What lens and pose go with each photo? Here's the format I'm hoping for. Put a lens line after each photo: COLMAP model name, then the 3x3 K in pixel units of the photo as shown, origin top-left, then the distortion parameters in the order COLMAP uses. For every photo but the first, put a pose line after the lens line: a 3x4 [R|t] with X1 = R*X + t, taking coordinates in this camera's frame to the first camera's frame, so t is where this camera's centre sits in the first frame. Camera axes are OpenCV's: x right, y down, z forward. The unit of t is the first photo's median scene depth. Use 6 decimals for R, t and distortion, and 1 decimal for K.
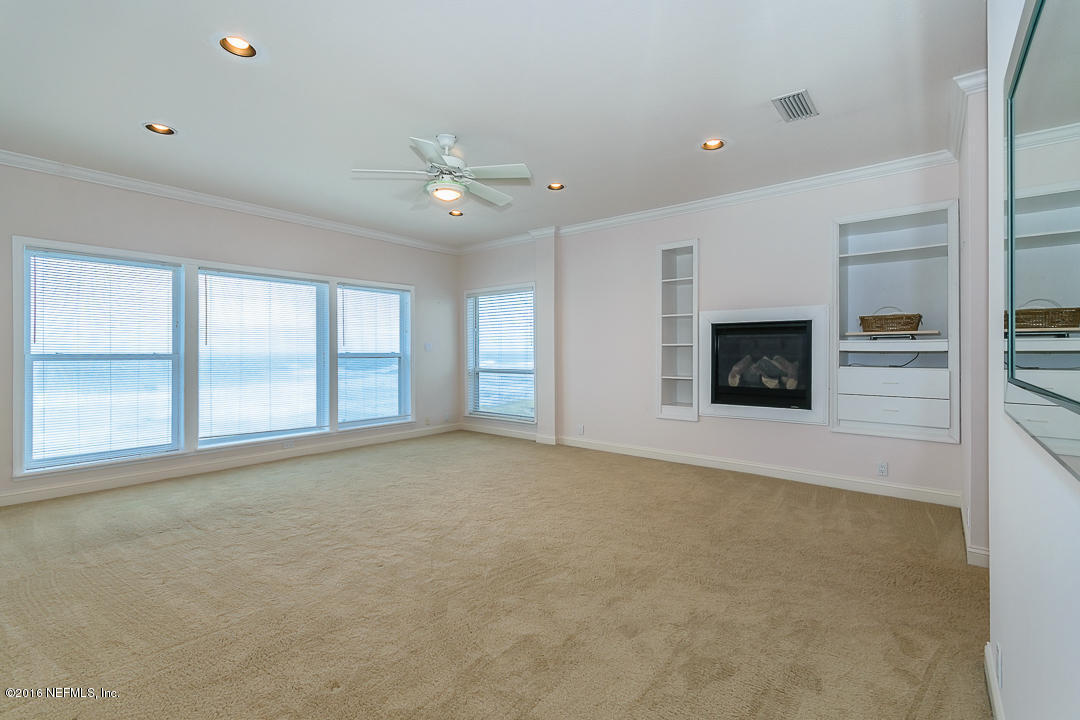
lens RADIAL K [[483.6, 0, 541.8], [0, 483.6, 349.0], [0, 0, 1]] dist [-0.000043, 0.000020]
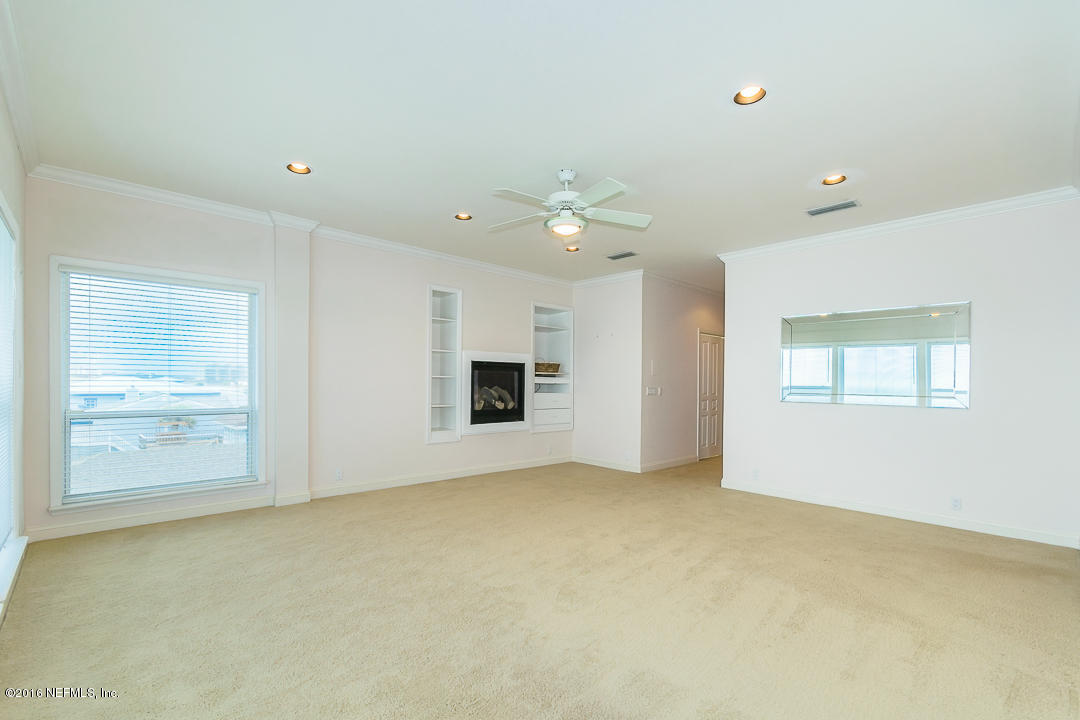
lens RADIAL K [[479.3, 0, 535.3], [0, 479.3, 377.6], [0, 0, 1]] dist [0.001509, 0.000216]
pose [[0.148981, 0.015497, 0.988719, -0.870528], [-0.013144, 0.999820, -0.013690, 0.006267], [-0.988753, -0.010956, 0.149158, 0.671848]]
